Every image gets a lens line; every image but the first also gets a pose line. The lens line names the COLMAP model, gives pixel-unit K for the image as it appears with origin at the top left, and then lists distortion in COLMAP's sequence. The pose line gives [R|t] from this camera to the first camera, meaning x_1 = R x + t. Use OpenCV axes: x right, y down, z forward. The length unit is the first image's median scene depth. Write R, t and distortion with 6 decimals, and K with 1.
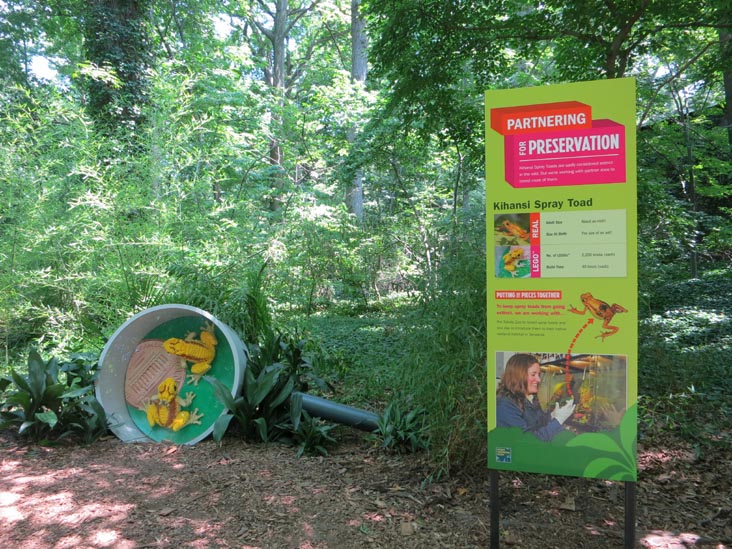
lens RADIAL K [[551.6, 0, 366.0], [0, 551.6, 274.5], [0, 0, 1]] dist [-0.036197, 0.011671]
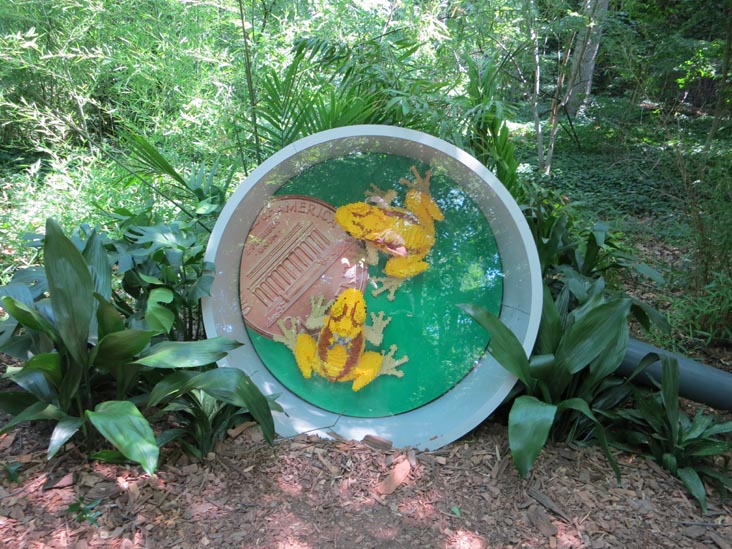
lens RADIAL K [[551.6, 0, 366.0], [0, 551.6, 274.5], [0, 0, 1]] dist [-0.036197, 0.011671]
pose [[0.996421, 0.062416, 0.057012, -0.362608], [-0.077331, 0.945442, 0.316480, 0.028664], [-0.034148, -0.319756, 0.946884, 0.546733]]
